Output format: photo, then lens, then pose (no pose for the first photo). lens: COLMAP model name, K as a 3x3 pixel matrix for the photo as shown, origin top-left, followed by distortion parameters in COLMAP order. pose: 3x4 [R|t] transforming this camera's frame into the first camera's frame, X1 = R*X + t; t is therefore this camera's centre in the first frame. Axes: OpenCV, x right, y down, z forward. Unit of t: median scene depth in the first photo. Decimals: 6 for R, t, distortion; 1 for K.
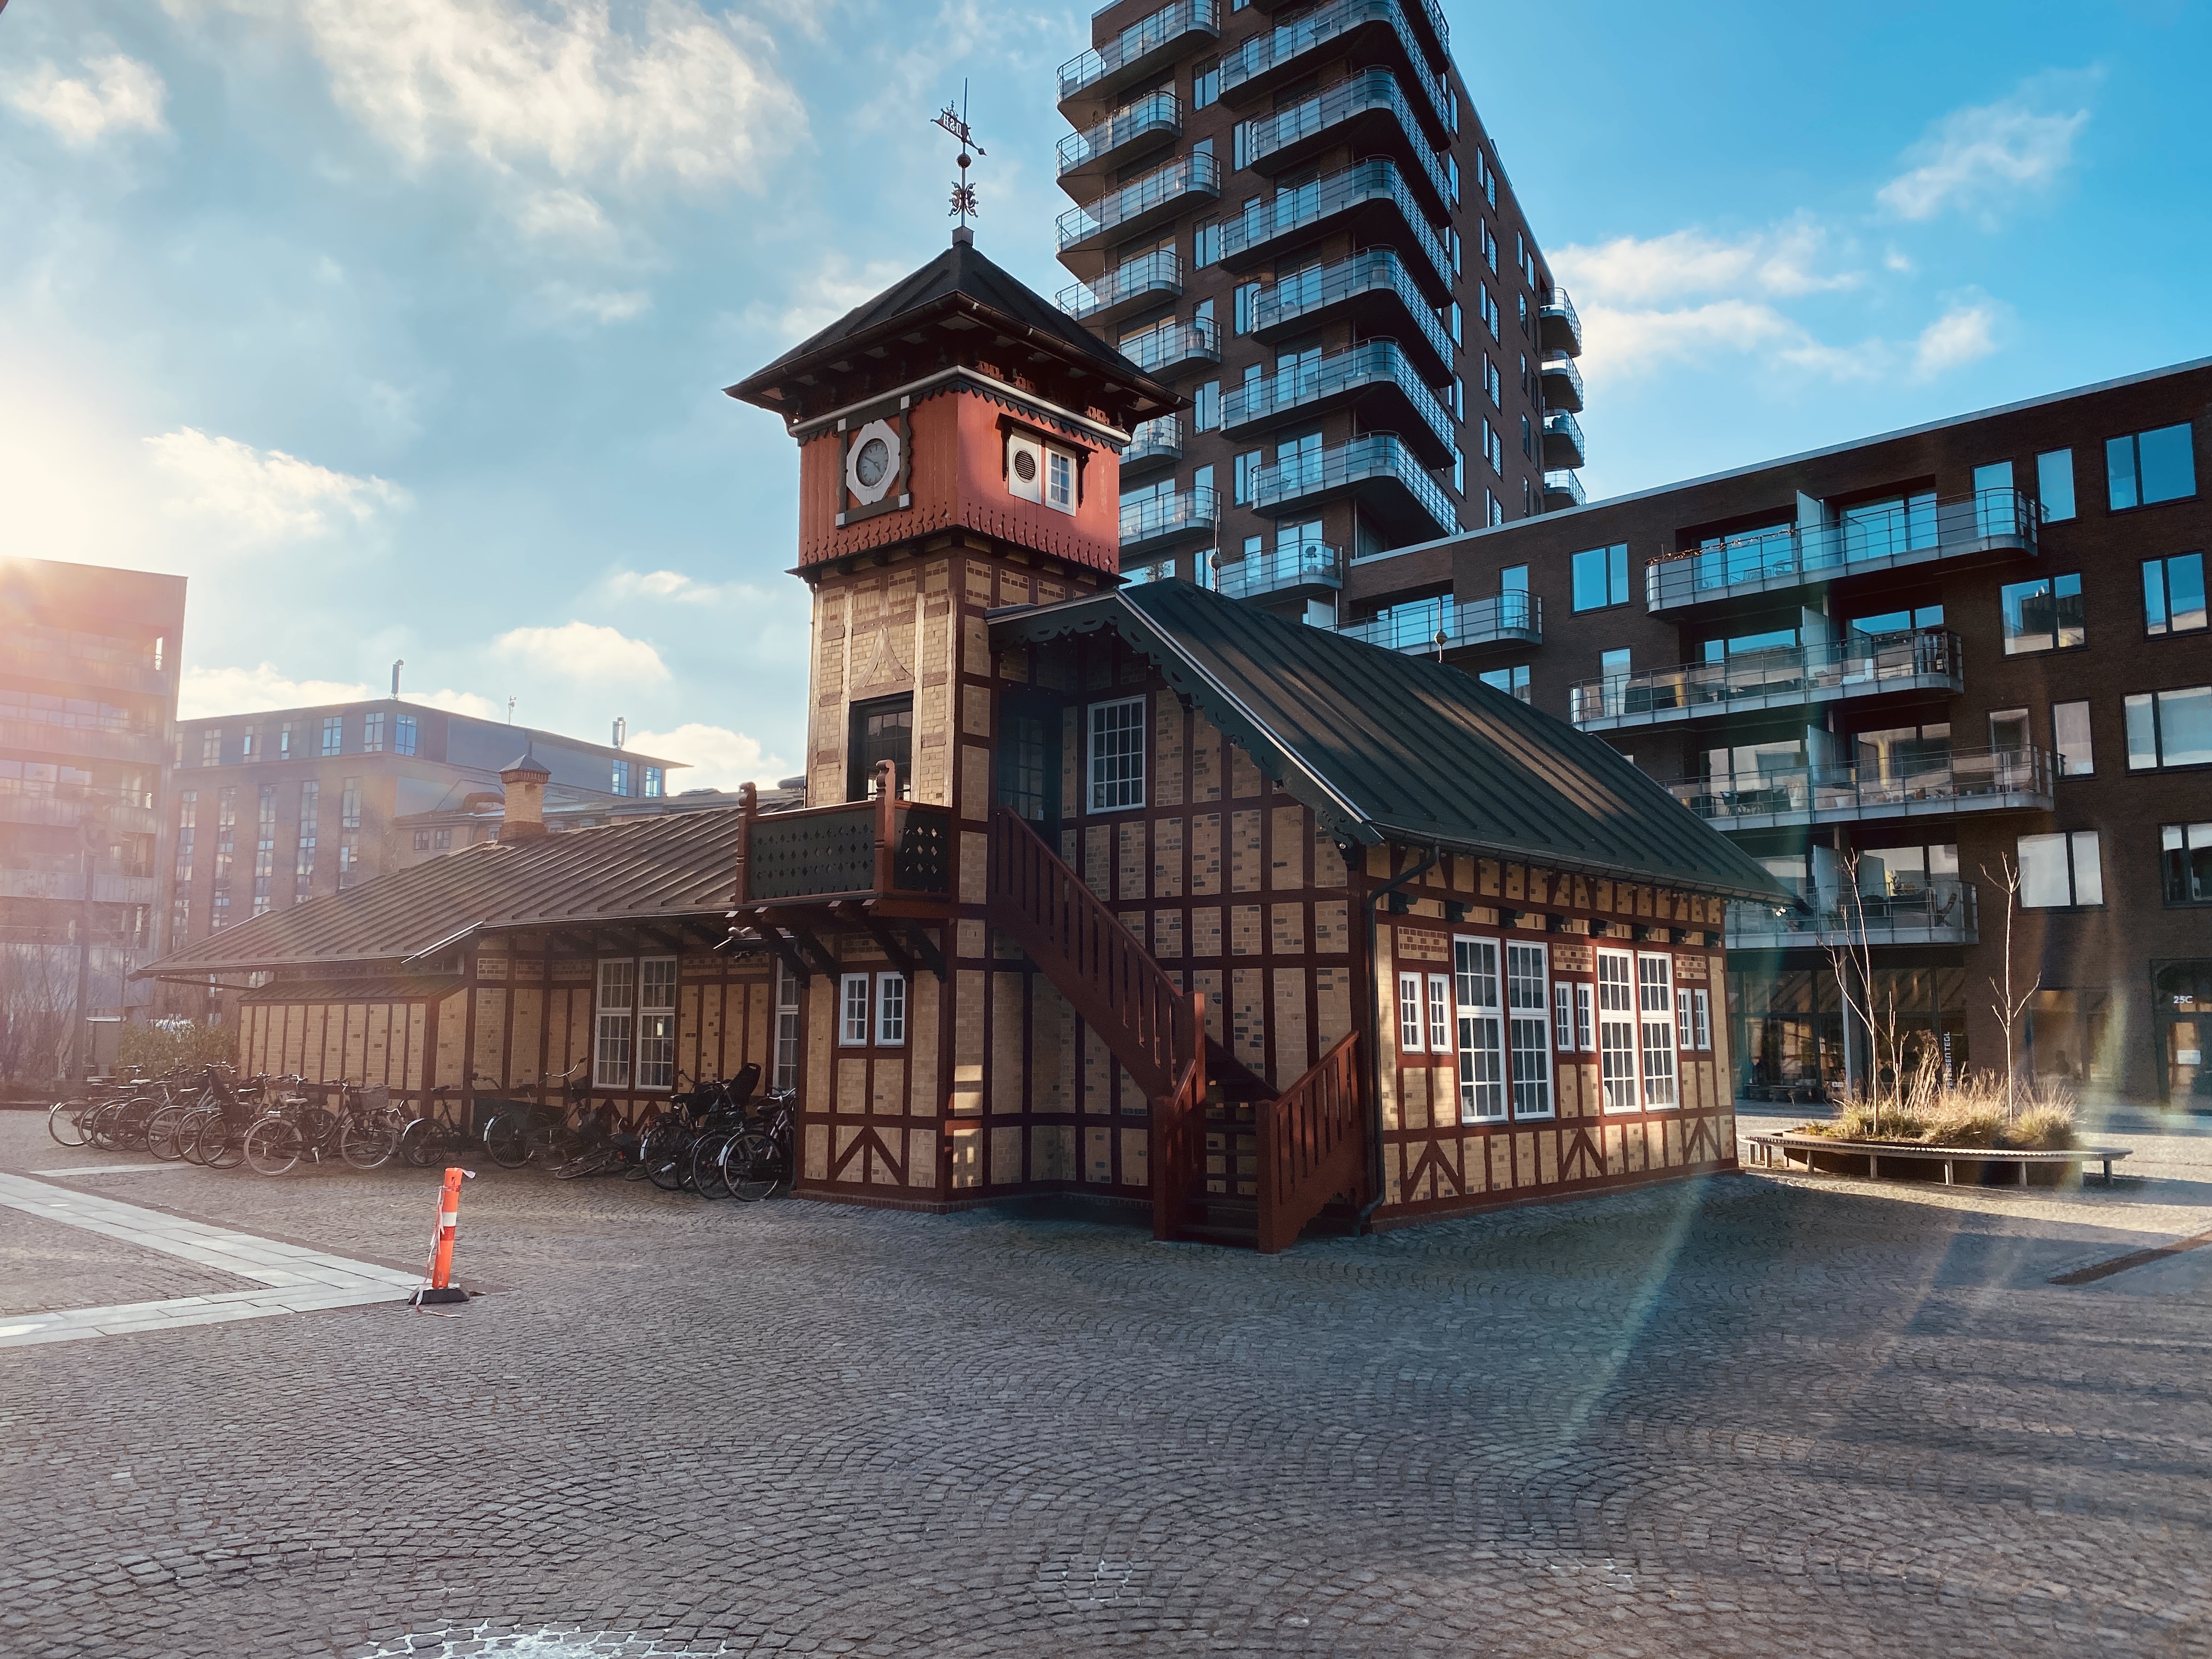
lens RADIAL K [[1698.3, 0, 1100.3], [0, 1698.3, 834.9], [0, 0, 1]] dist [0.046340, -0.048045]
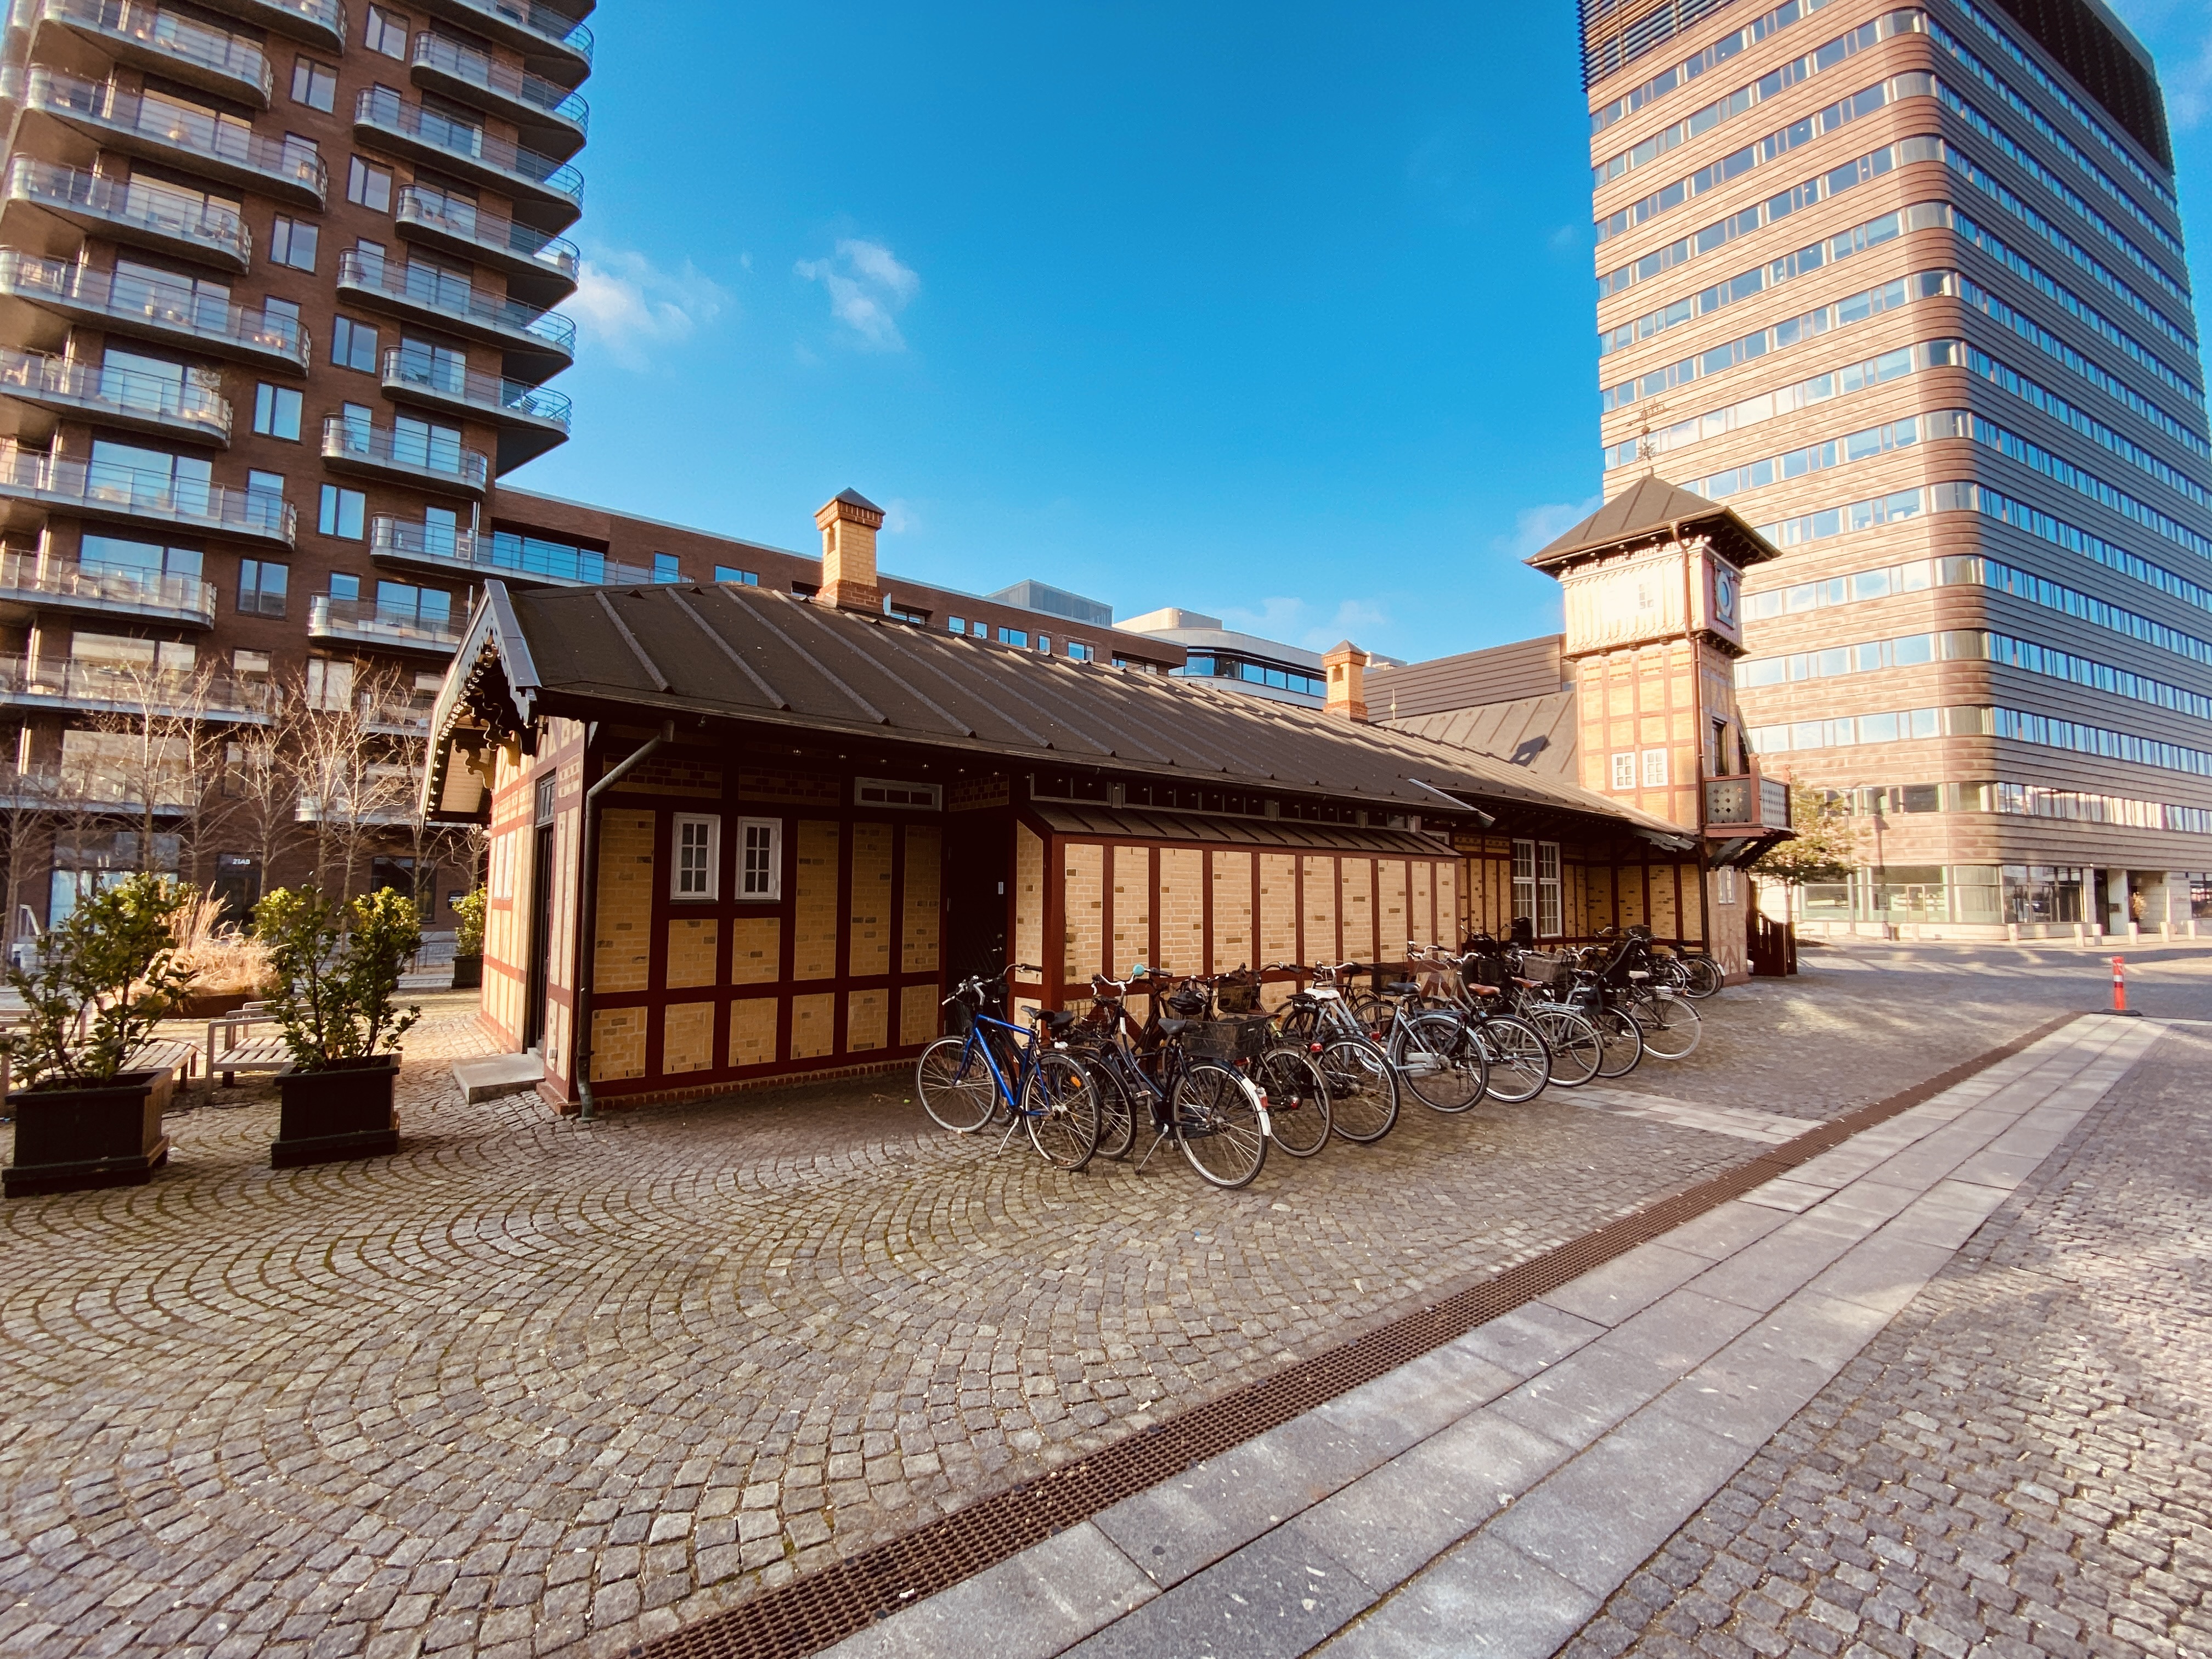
lens RADIAL K [[905.6, 0, 1107.4], [0, 905.6, 843.1], [0, 0, 1]] dist [0.016396, -0.018038]
pose [[0.145633, 0.056005, 0.987752, -1.197793], [-0.117689, 0.992288, -0.038910, 0.170827], [-0.982314, -0.110581, 0.151101, 1.476817]]
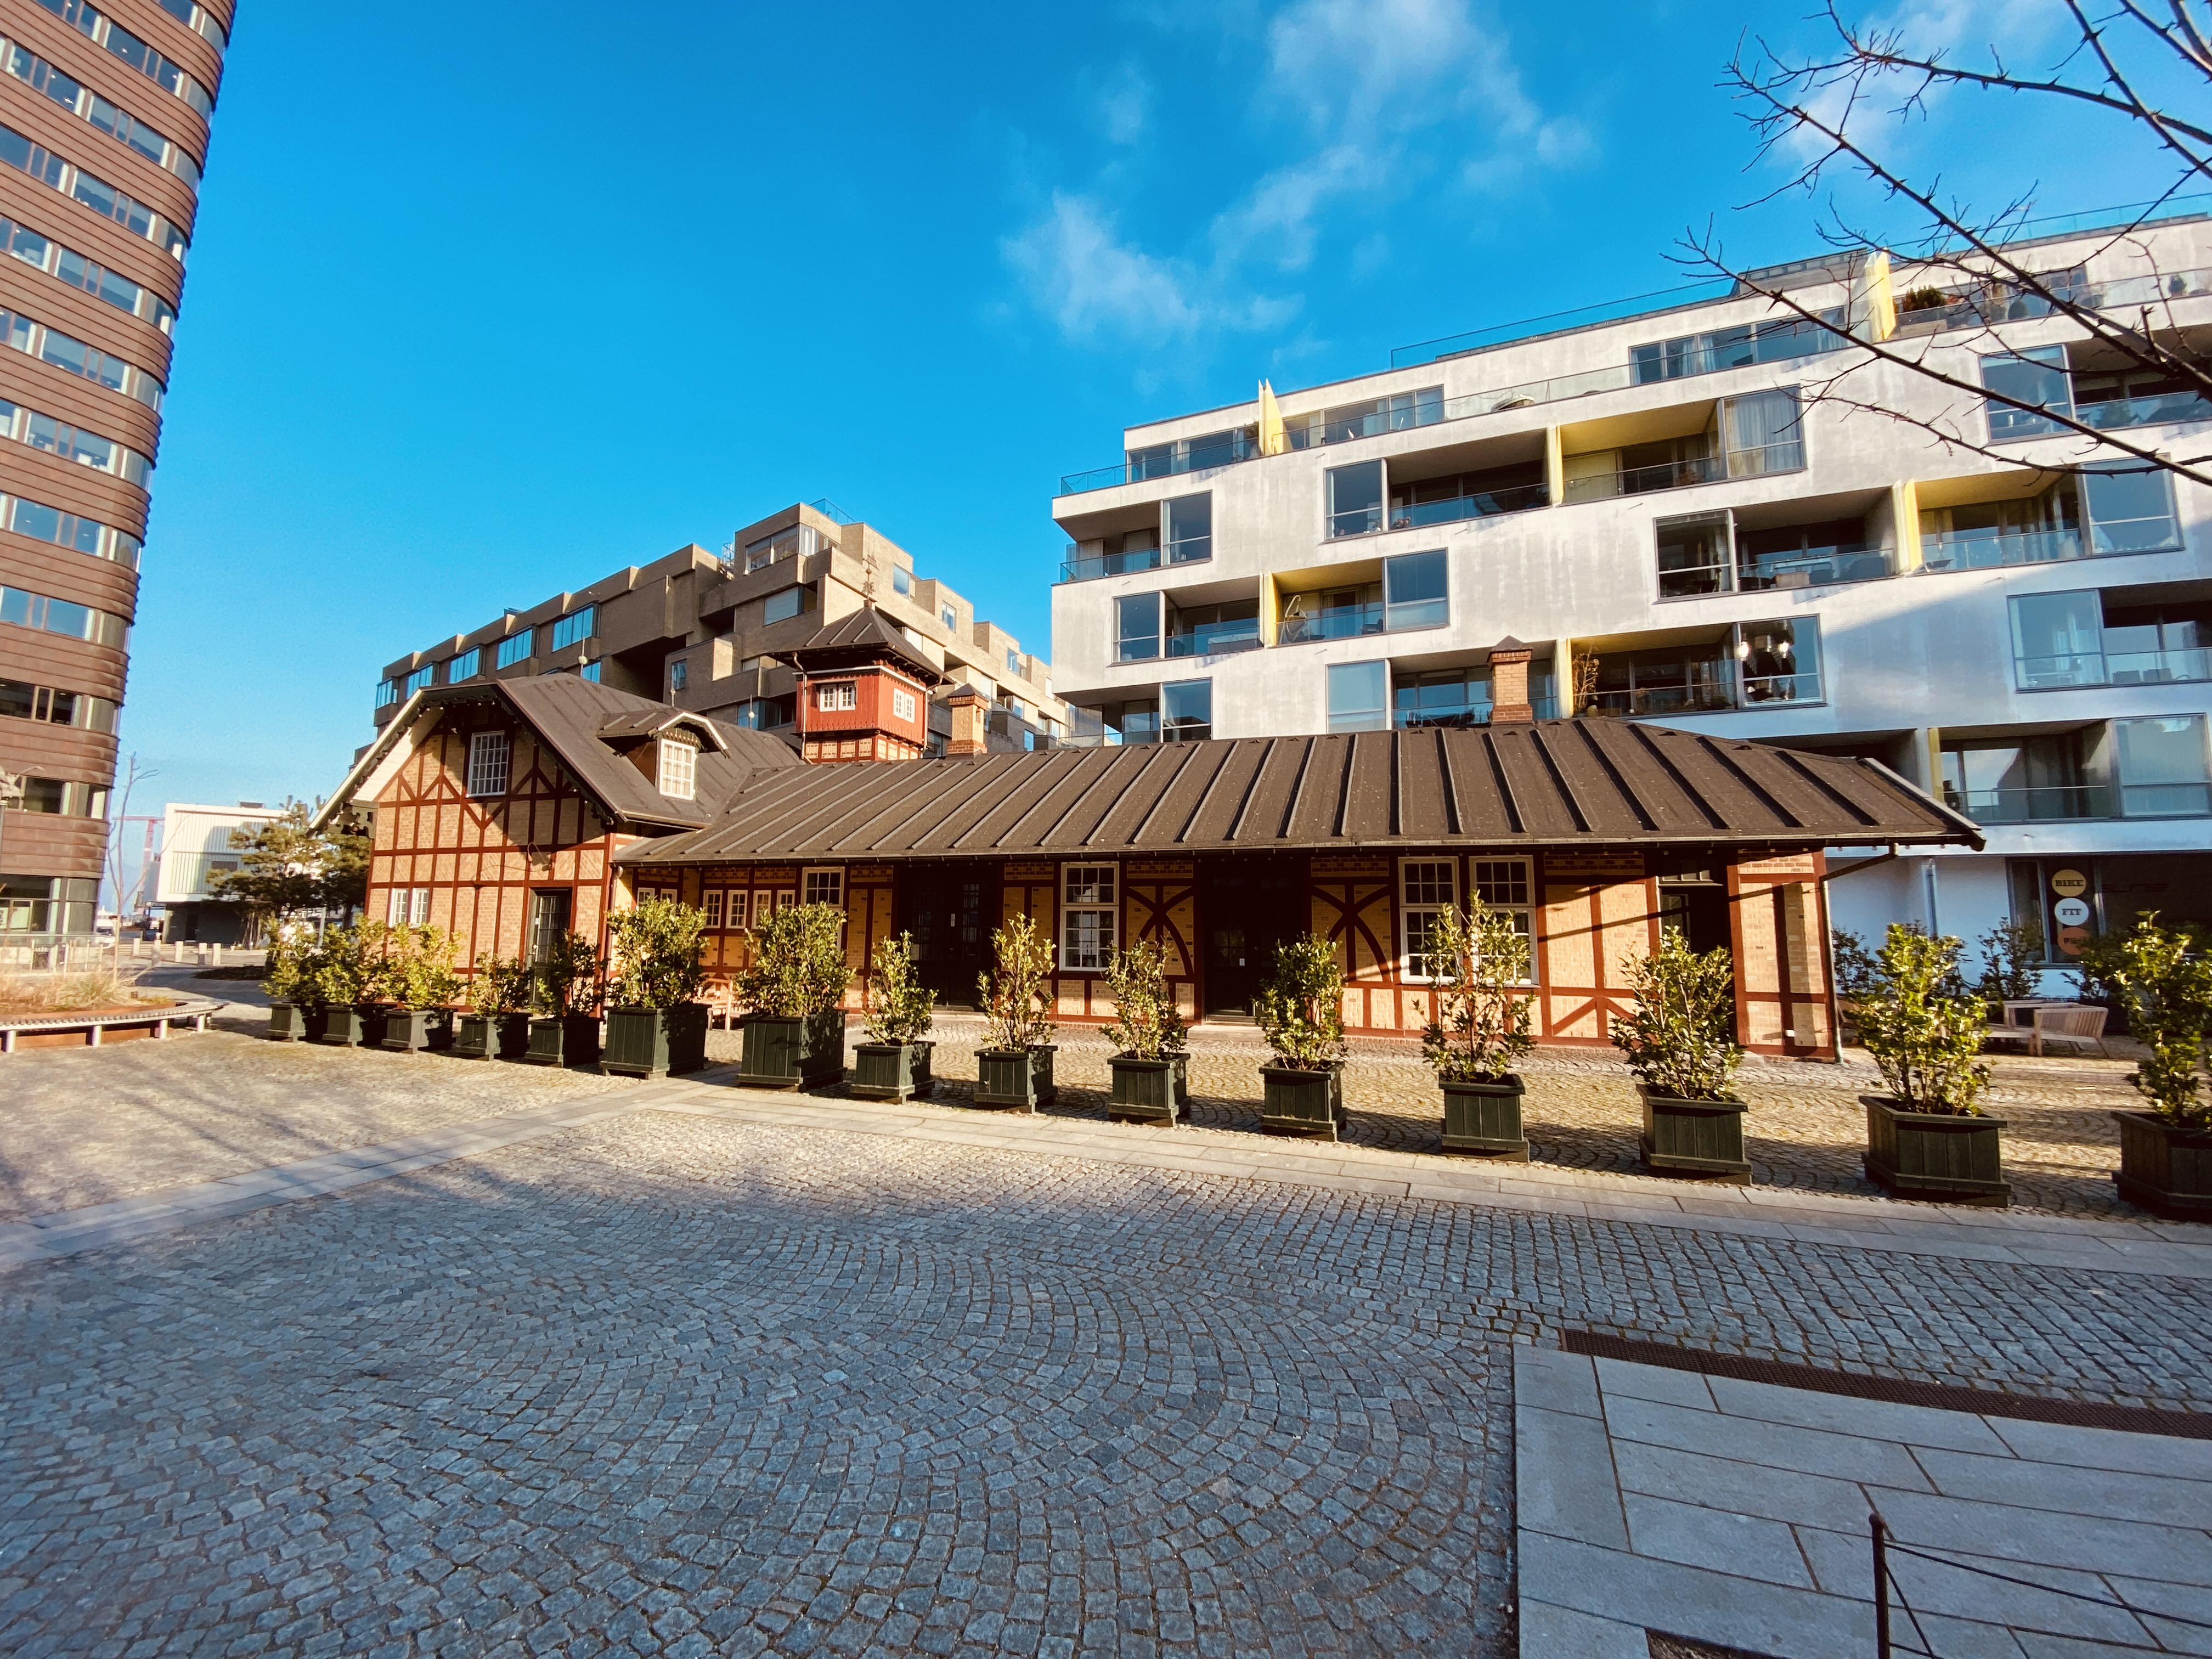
lens RADIAL K [[905.6, 0, 1100.5], [0, 905.6, 839.4], [0, 0, 1]] dist [0.016396, -0.018038]
pose [[-0.920613, -0.051287, -0.387093, 0.106127], [0.032655, 0.977752, -0.207206, 0.283792], [0.389108, -0.203397, -0.898457, 2.384779]]
